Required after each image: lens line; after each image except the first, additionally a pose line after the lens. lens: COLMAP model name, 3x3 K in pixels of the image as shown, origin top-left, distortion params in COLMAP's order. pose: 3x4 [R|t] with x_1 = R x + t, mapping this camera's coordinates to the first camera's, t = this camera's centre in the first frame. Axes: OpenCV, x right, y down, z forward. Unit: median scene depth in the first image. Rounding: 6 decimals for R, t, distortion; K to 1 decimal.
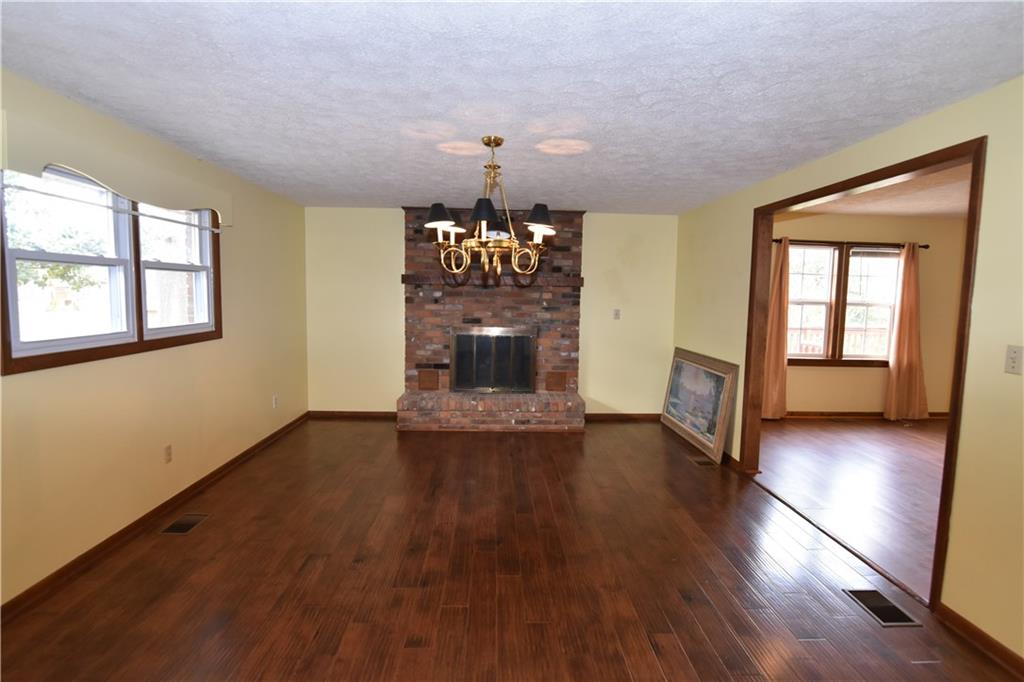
lens RADIAL K [[504.3, 0, 513.2], [0, 504.3, 339.2], [0, 0, 1]] dist [-0.021774, -0.000317]
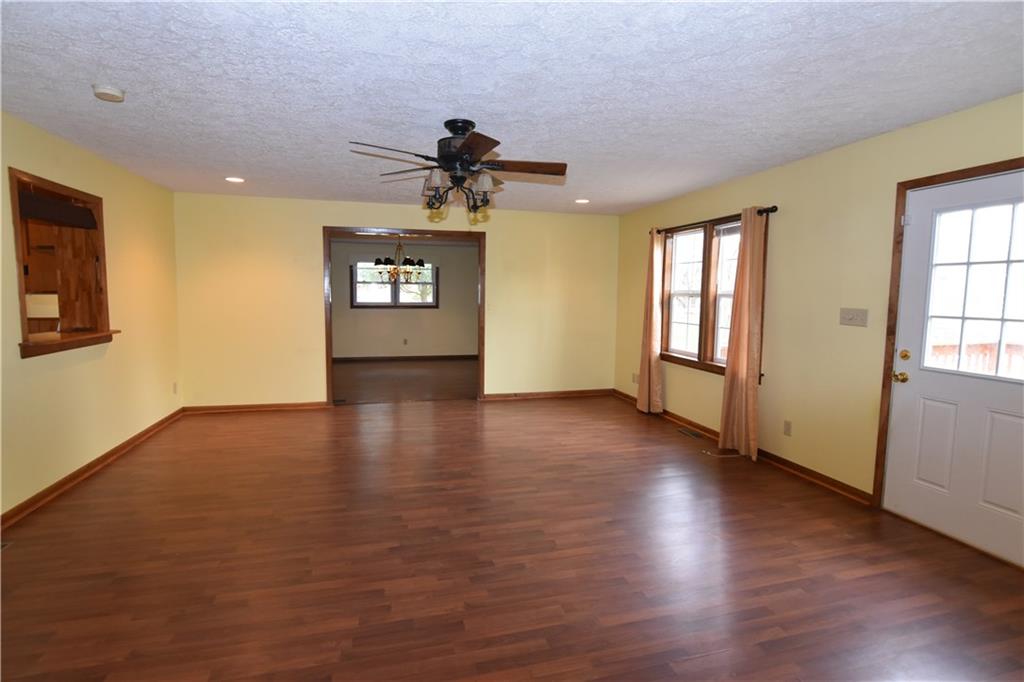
lens RADIAL K [[504.3, 0, 513.2], [0, 504.3, 339.2], [0, 0, 1]] dist [-0.021774, -0.000317]
pose [[0.228165, 0.074286, -0.970784, 1.510227], [-0.093837, 0.994121, 0.054017, -0.014159], [0.969090, 0.078771, 0.233795, 0.539697]]
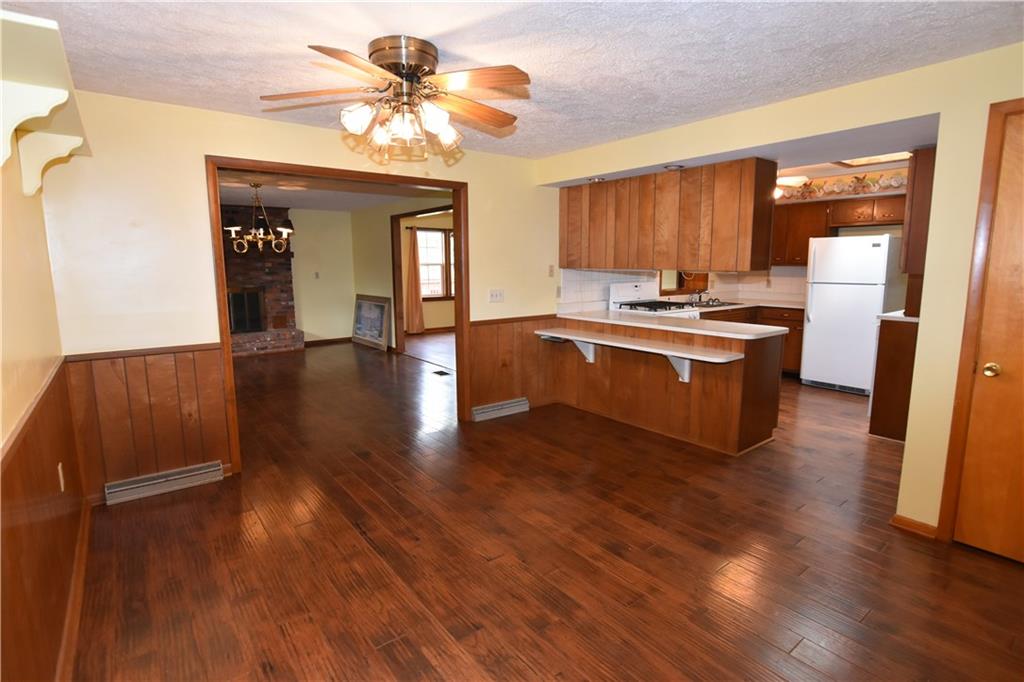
lens RADIAL K [[504.3, 0, 513.2], [0, 504.3, 339.2], [0, 0, 1]] dist [-0.021774, -0.000317]
pose [[0.811935, -0.110466, 0.573201, -0.216600], [0.074266, 0.993500, 0.086268, 0.058573], [-0.579005, -0.027474, 0.814861, -0.629924]]
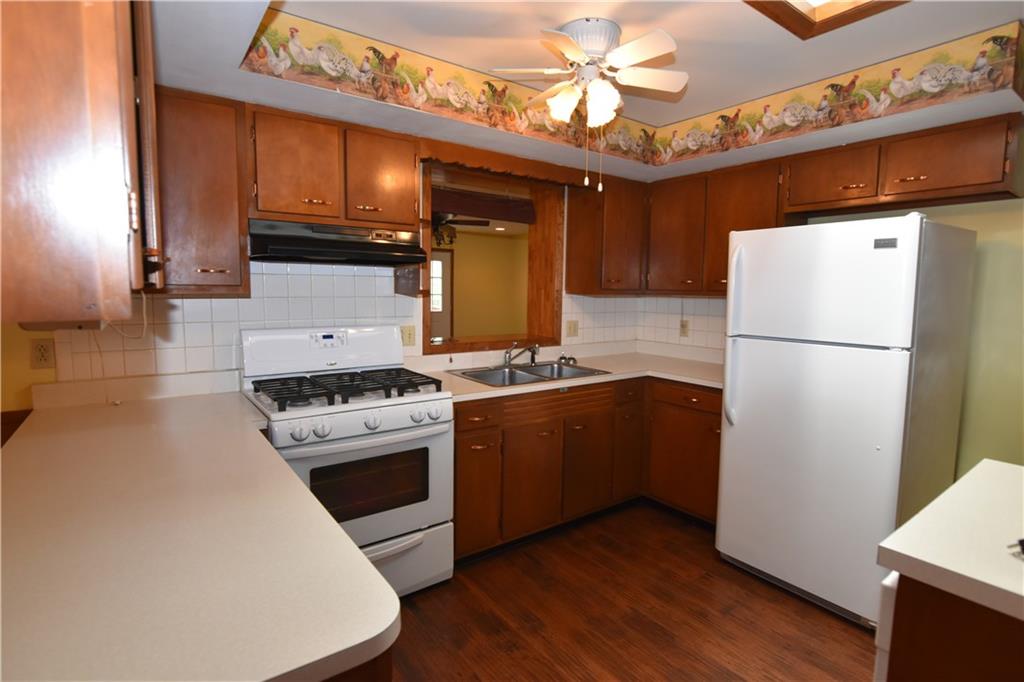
lens RADIAL K [[504.3, 0, 513.2], [0, 504.3, 339.2], [0, 0, 1]] dist [-0.021774, -0.000317]
pose [[0.828426, -0.062880, 0.556558, 0.445218], [0.054458, 0.998013, 0.031697, 0.056321], [-0.557445, 0.004050, 0.830204, -0.412677]]
